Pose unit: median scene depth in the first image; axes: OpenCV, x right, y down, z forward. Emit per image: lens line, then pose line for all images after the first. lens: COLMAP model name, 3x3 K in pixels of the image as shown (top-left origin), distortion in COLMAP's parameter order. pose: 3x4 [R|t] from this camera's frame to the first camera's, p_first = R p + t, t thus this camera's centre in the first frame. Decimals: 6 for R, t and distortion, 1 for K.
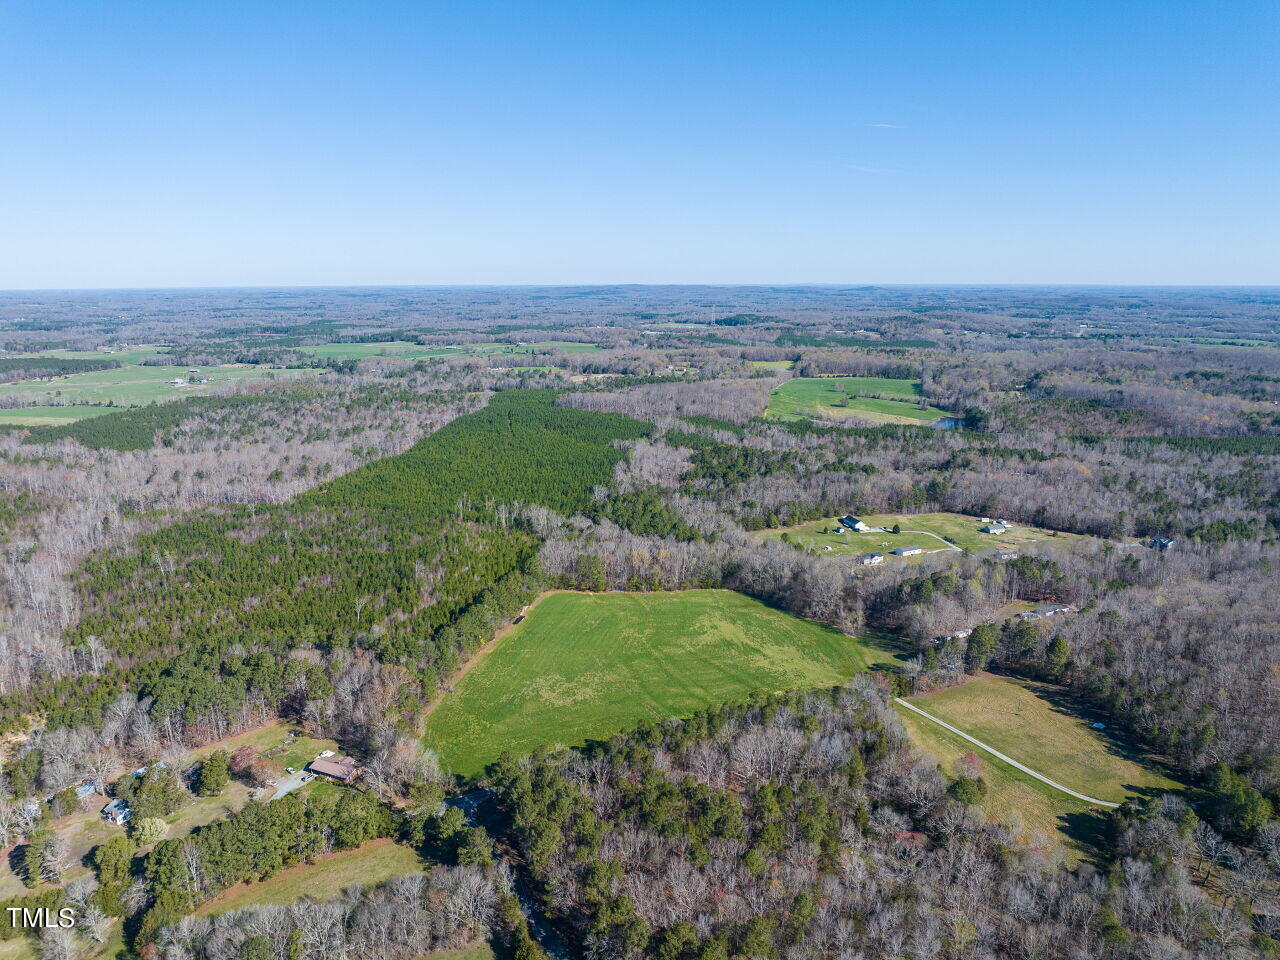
lens RADIAL K [[909.6, 0, 642.4], [0, 909.6, 476.4], [0, 0, 1]] dist [-0.028080, -0.008411]
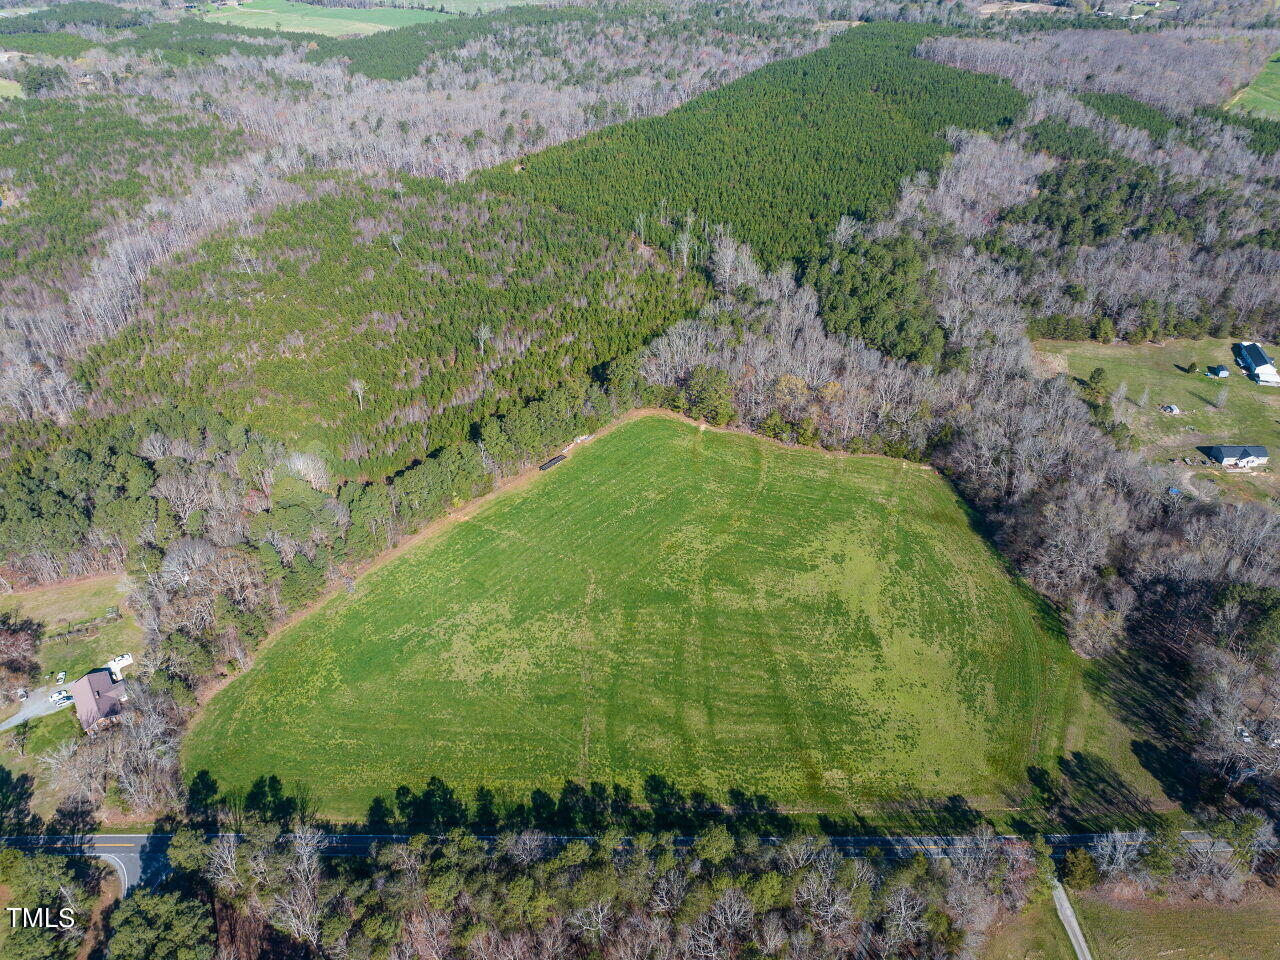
lens RADIAL K [[901.6, 0, 642.3], [0, 901.6, 473.3], [0, 0, 1]] dist [-0.041895, 0.010030]
pose [[0.885001, 0.262546, -0.384503, 0.149928], [-0.091626, 0.907904, 0.409041, -0.092575], [0.456484, -0.326771, 0.827552, 0.415356]]
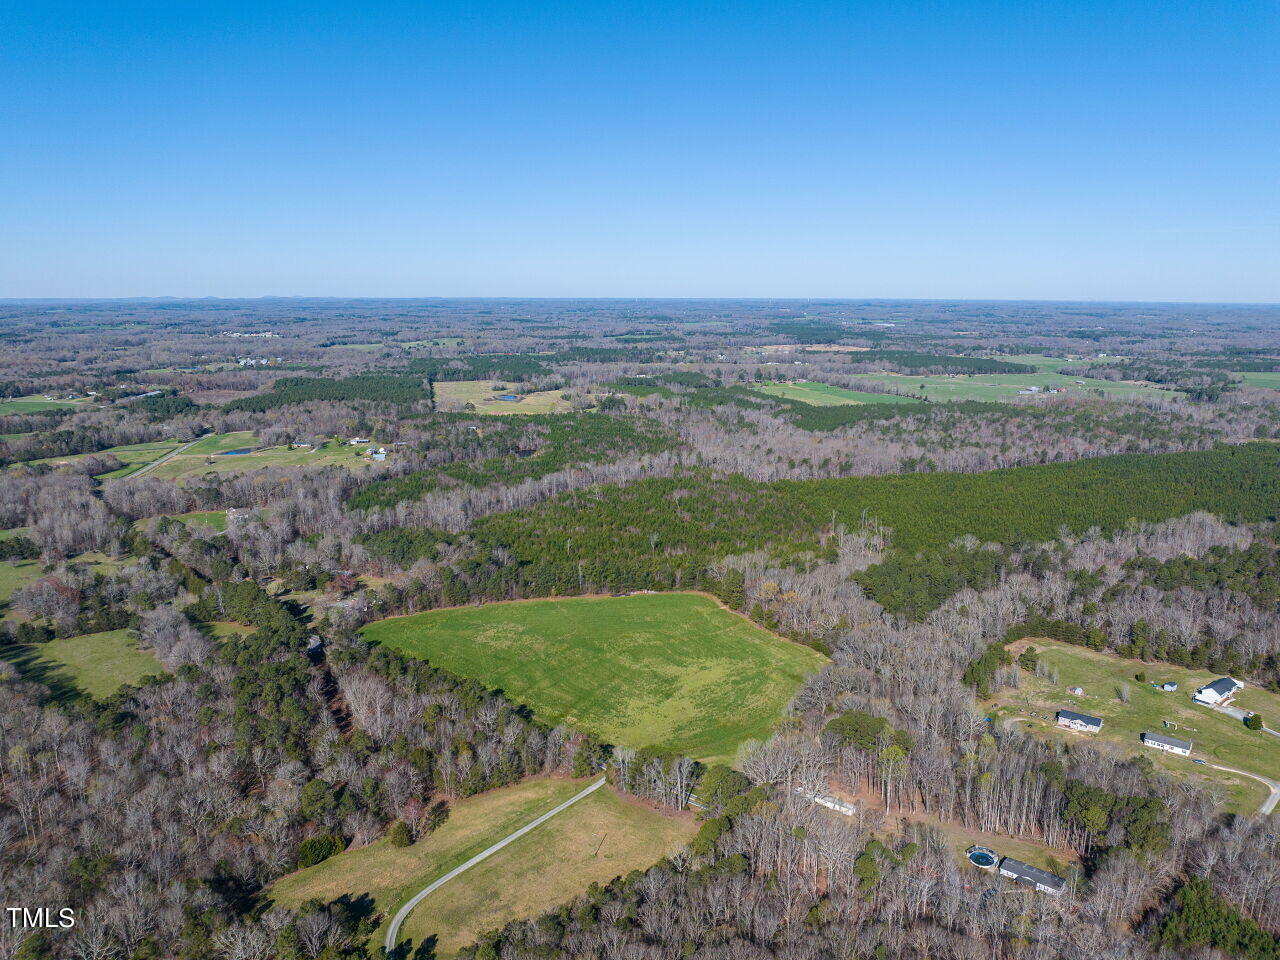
lens RADIAL K [[909.6, 0, 642.4], [0, 909.6, 476.4], [0, 0, 1]] dist [-0.028080, -0.008411]
pose [[0.399601, 0.185332, -0.897759, 0.721287], [-0.198502, 0.973607, 0.112635, -0.097238], [0.894939, 0.133197, 0.425843, 0.453931]]
